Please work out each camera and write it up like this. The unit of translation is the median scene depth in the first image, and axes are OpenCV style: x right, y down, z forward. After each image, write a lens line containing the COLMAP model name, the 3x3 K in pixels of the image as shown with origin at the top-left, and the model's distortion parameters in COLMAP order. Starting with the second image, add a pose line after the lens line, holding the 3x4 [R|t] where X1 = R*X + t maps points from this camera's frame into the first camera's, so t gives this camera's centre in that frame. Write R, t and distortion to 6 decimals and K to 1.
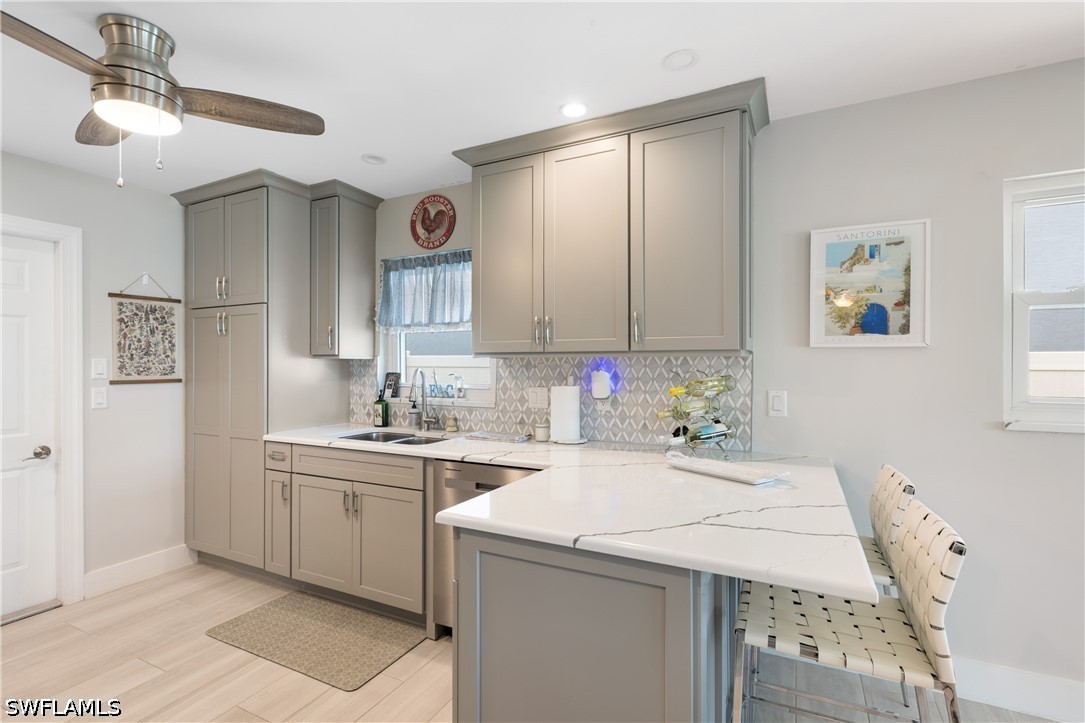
lens RADIAL K [[469.0, 0, 542.5], [0, 469.0, 361.5], [0, 0, 1]] dist [0.001353, 0.000221]
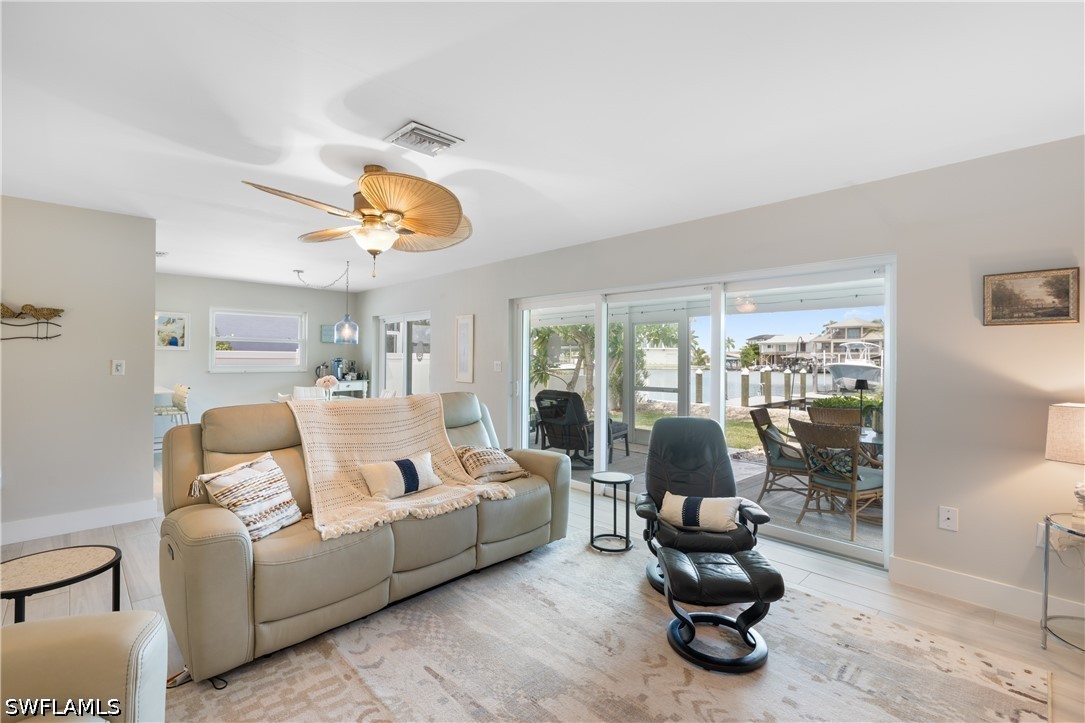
lens RADIAL K [[483.9, 0, 542.5], [0, 483.9, 361.5], [0, 0, 1]] dist [0.000040, 0.000112]
pose [[0.362424, -0.000838, 0.932013, -1.023822], [-0.014378, 0.999876, 0.006490, -0.005821], [-0.931903, -0.015752, 0.362367, -1.781262]]
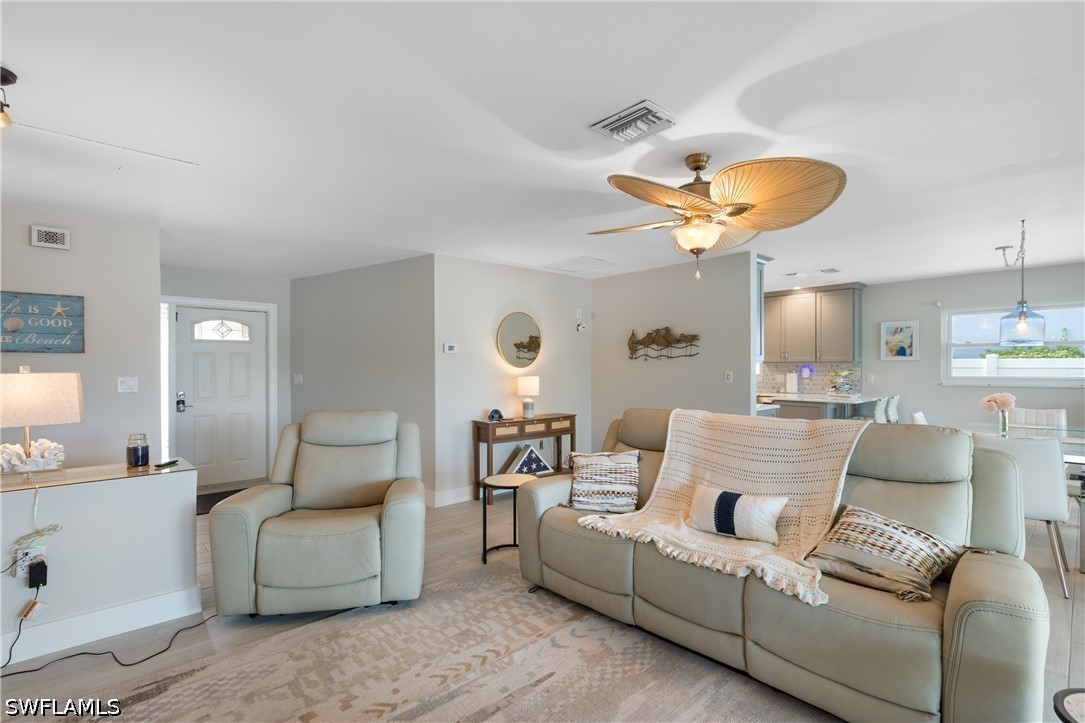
lens RADIAL K [[498.9, 0, 540.1], [0, 498.9, 372.5], [0, 0, 1]] dist [-0.001598, -0.000067]
pose [[0.920080, 0.000952, -0.391730, -0.147635], [0.005773, 0.999856, 0.015988, -0.010395], [0.391689, -0.016972, 0.919941, -2.056330]]
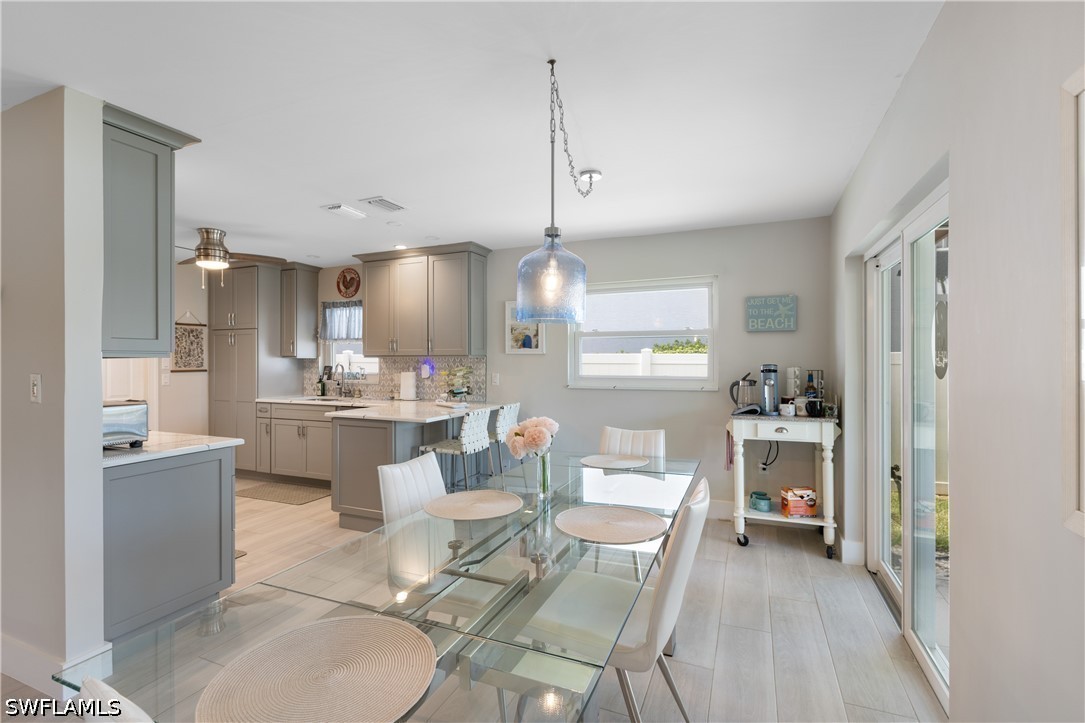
lens RADIAL K [[493.1, 0, 537.7], [0, 493.1, 359.8], [0, 0, 1]] dist [0.000675, 0.000230]
pose [[0.999819, -0.000510, 0.019017, 0.480557], [0.000437, 0.999992, 0.003869, -0.006929], [-0.019019, -0.003860, 0.999812, -0.962374]]
